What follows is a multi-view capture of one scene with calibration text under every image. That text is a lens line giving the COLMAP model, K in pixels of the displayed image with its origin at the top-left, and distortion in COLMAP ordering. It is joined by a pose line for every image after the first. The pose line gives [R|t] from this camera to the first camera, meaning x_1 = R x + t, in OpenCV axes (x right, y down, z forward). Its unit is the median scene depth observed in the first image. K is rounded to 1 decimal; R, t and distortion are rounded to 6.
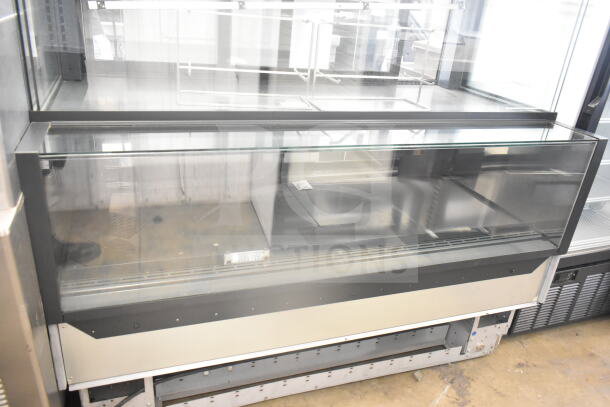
lens RADIAL K [[462.4, 0, 303.4], [0, 462.4, 200.7], [0, 0, 1]] dist [-0.017394, -0.005458]
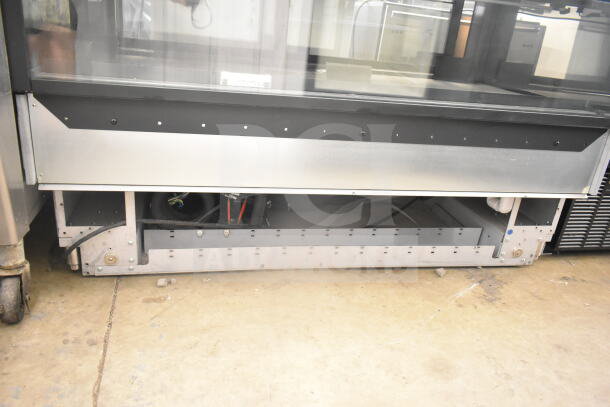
lens RADIAL K [[462.4, 0, 302.9], [0, 462.4, 205.8], [0, 0, 1]] dist [-0.017394, -0.005458]
pose [[0.992207, 0.058334, -0.110106, 0.078997], [-0.063040, 0.997219, -0.039755, 0.305036], [0.107481, 0.046386, 0.993124, 0.099658]]
